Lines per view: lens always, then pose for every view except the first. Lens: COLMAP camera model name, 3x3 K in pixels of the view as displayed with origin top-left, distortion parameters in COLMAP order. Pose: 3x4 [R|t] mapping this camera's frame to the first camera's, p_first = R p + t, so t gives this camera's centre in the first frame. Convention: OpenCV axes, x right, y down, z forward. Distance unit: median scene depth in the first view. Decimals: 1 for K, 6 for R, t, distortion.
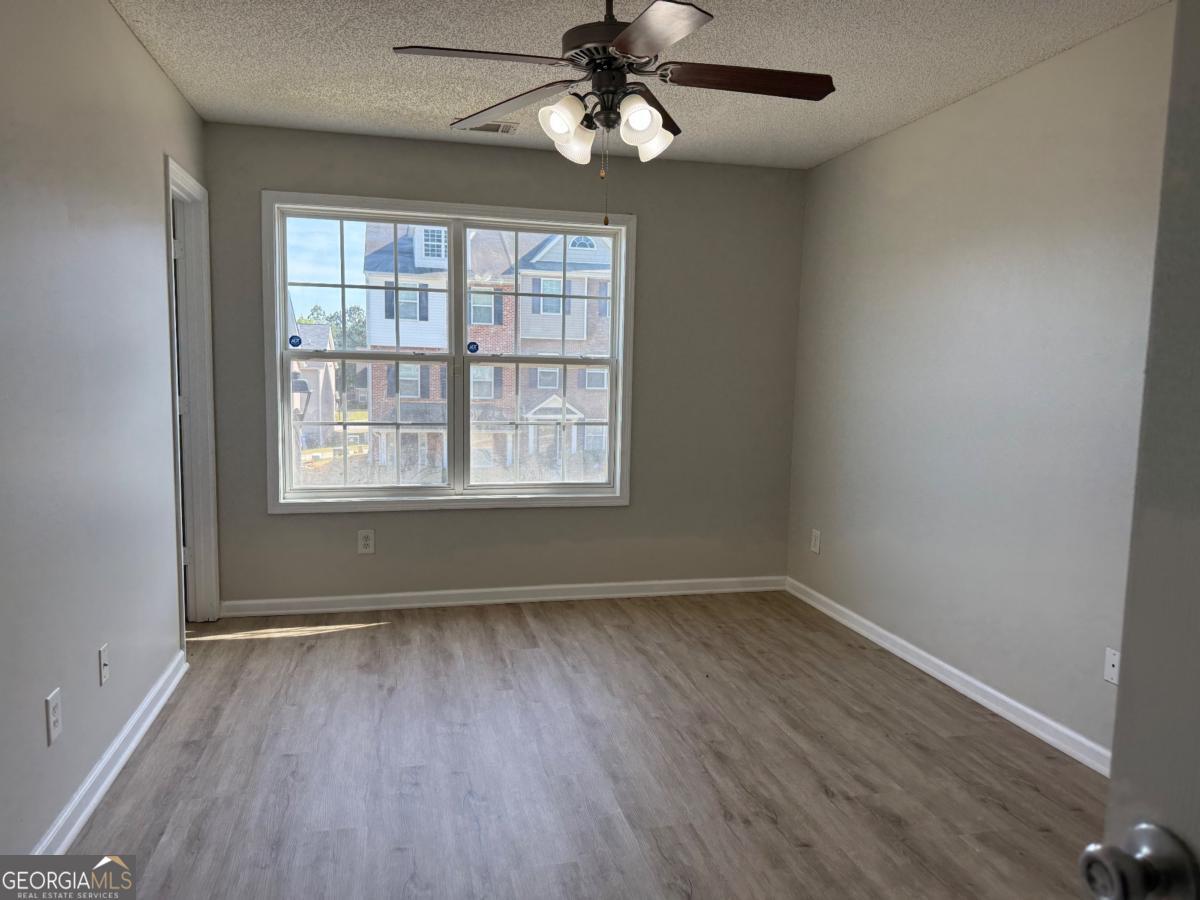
lens RADIAL K [[847.4, 0, 600.2], [0, 847.4, 450.6], [0, 0, 1]] dist [0.025065, -0.040947]
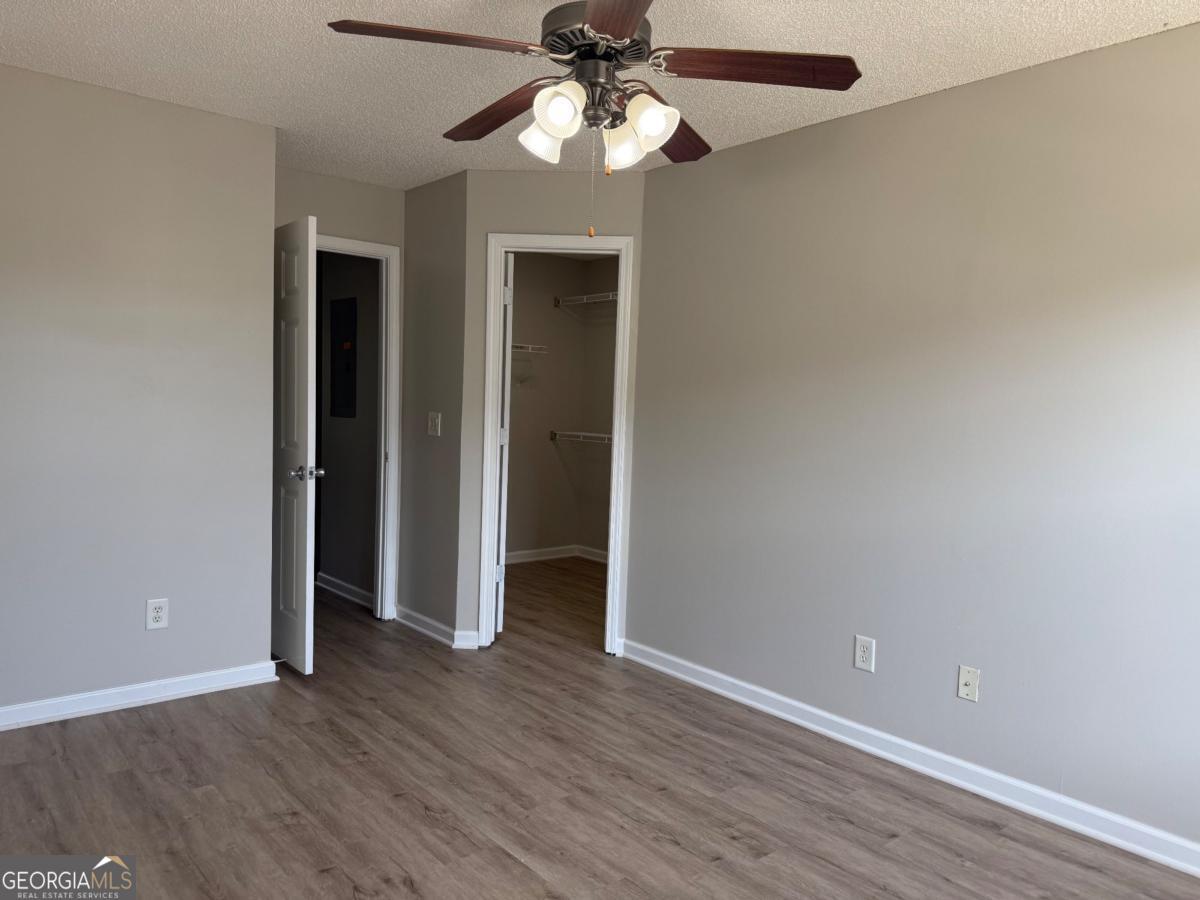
lens RADIAL K [[847.4, 0, 600.2], [0, 847.4, 450.9], [0, 0, 1]] dist [0.025065, -0.040947]
pose [[-0.891248, -0.022283, -0.452968, 0.393311], [-0.095371, 0.985667, 0.139162, -0.174233], [0.443375, 0.167227, -0.880598, 1.829124]]
